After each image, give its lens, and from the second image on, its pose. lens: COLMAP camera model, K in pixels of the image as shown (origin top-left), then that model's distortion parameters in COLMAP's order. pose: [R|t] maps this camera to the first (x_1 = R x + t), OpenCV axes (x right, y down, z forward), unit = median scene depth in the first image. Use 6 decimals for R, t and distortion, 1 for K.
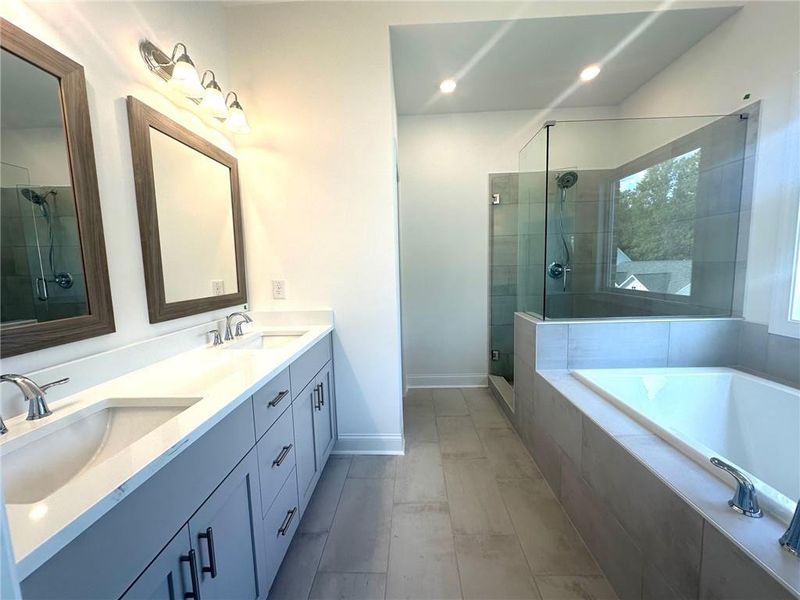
lens RADIAL K [[322.0, 0, 400.6], [0, 322.0, 300.0], [0, 0, 1]] dist [-0.002541, 0.001680]
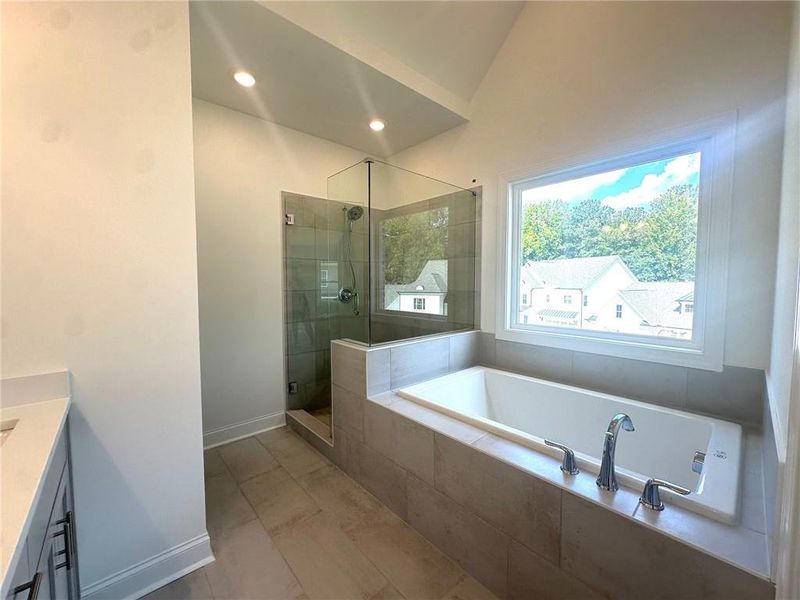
lens RADIAL K [[322.0, 0, 401.4], [0, 322.0, 299.7], [0, 0, 1]] dist [-0.002541, 0.001680]
pose [[0.718638, -0.012578, 0.695271, -0.195032], [0.056313, 0.997605, -0.040157, -0.039298], [-0.693100, 0.068011, 0.717625, 0.189342]]
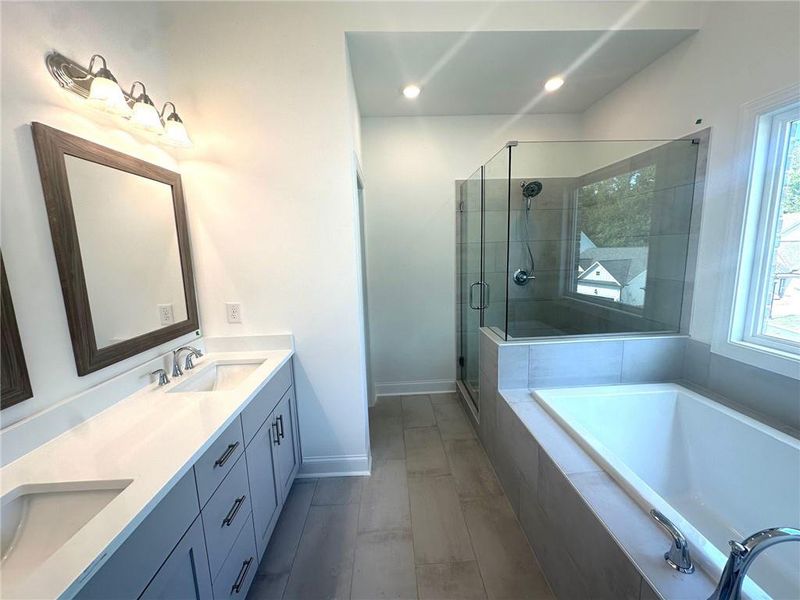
lens RADIAL K [[322.0, 0, 399.9], [0, 322.0, 301.3], [0, 0, 1]] dist [-0.002541, 0.001680]
pose [[0.997044, -0.016128, 0.075123, 0.039592], [0.012523, 0.998758, 0.048219, -0.114444], [-0.075808, -0.047136, 0.996008, 0.025555]]
